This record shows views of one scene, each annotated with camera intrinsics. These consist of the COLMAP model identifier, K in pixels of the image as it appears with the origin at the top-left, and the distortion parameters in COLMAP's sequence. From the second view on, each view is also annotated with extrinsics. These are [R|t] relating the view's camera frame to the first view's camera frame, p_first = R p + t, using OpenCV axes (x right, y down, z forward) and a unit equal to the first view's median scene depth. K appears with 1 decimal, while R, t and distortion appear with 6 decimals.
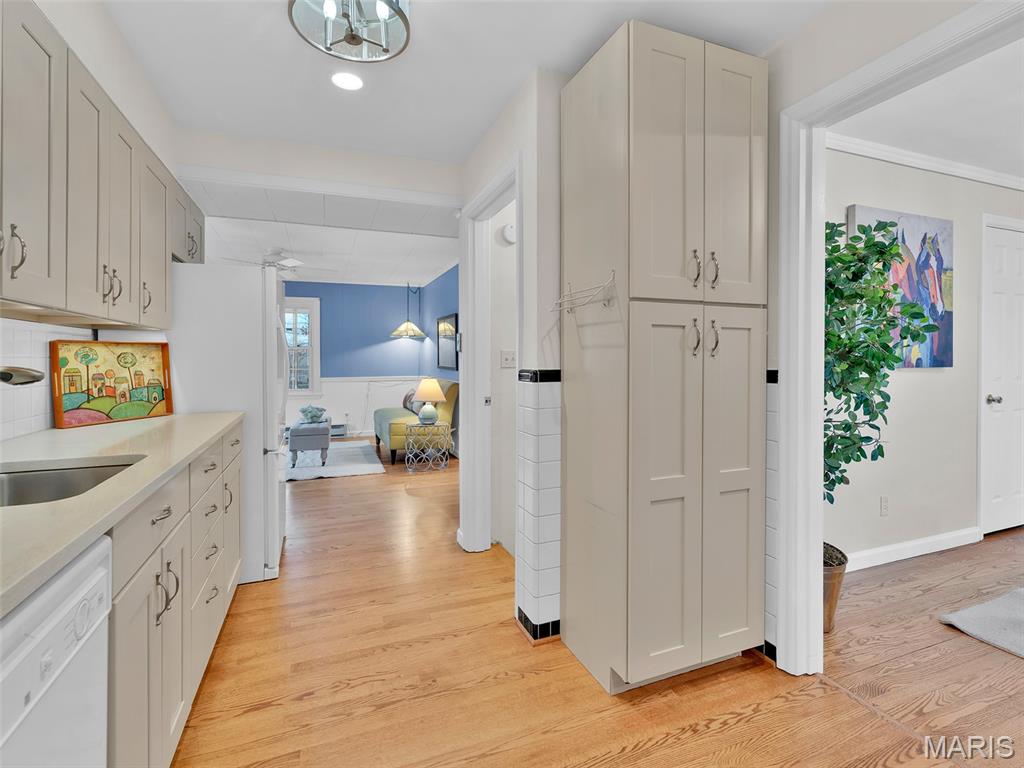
lens RADIAL K [[471.4, 0, 502.0], [0, 471.4, 365.6], [0, 0, 1]] dist [0.002335, -0.000110]
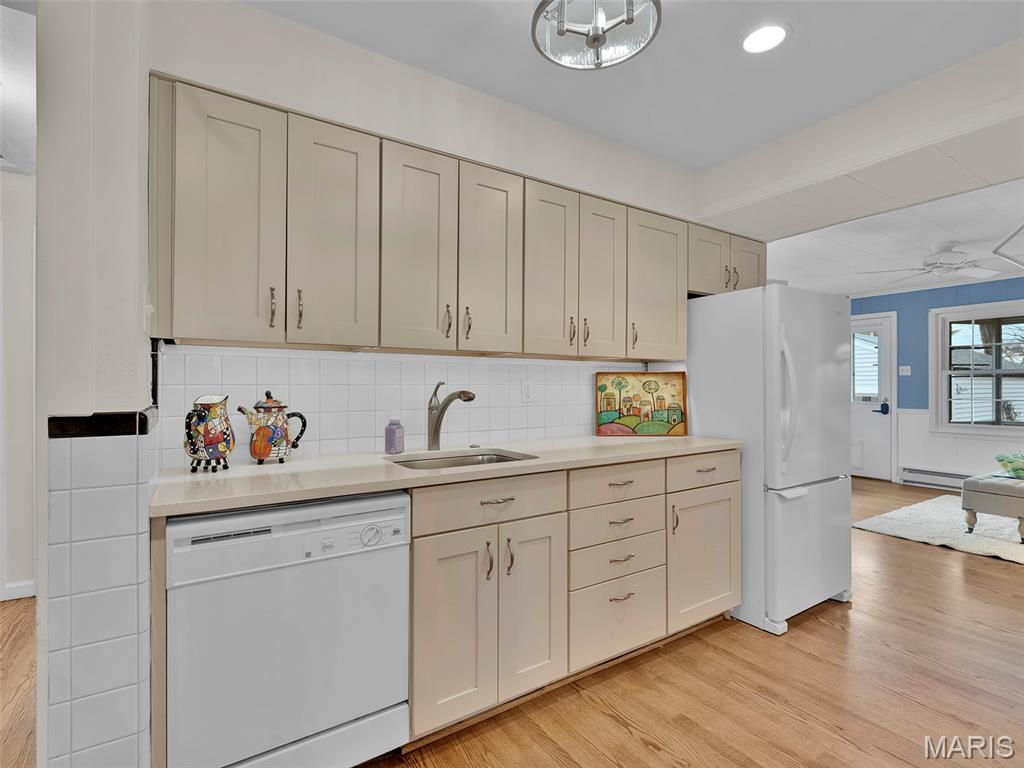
lens RADIAL K [[471.4, 0, 510.2], [0, 471.4, 385.1], [0, 0, 1]] dist [0.002335, -0.000110]
pose [[0.248843, 0.000565, -0.968544, 0.315212], [-0.015803, 0.999869, -0.003477, -0.006346], [0.968415, 0.016171, 0.248819, 0.361631]]
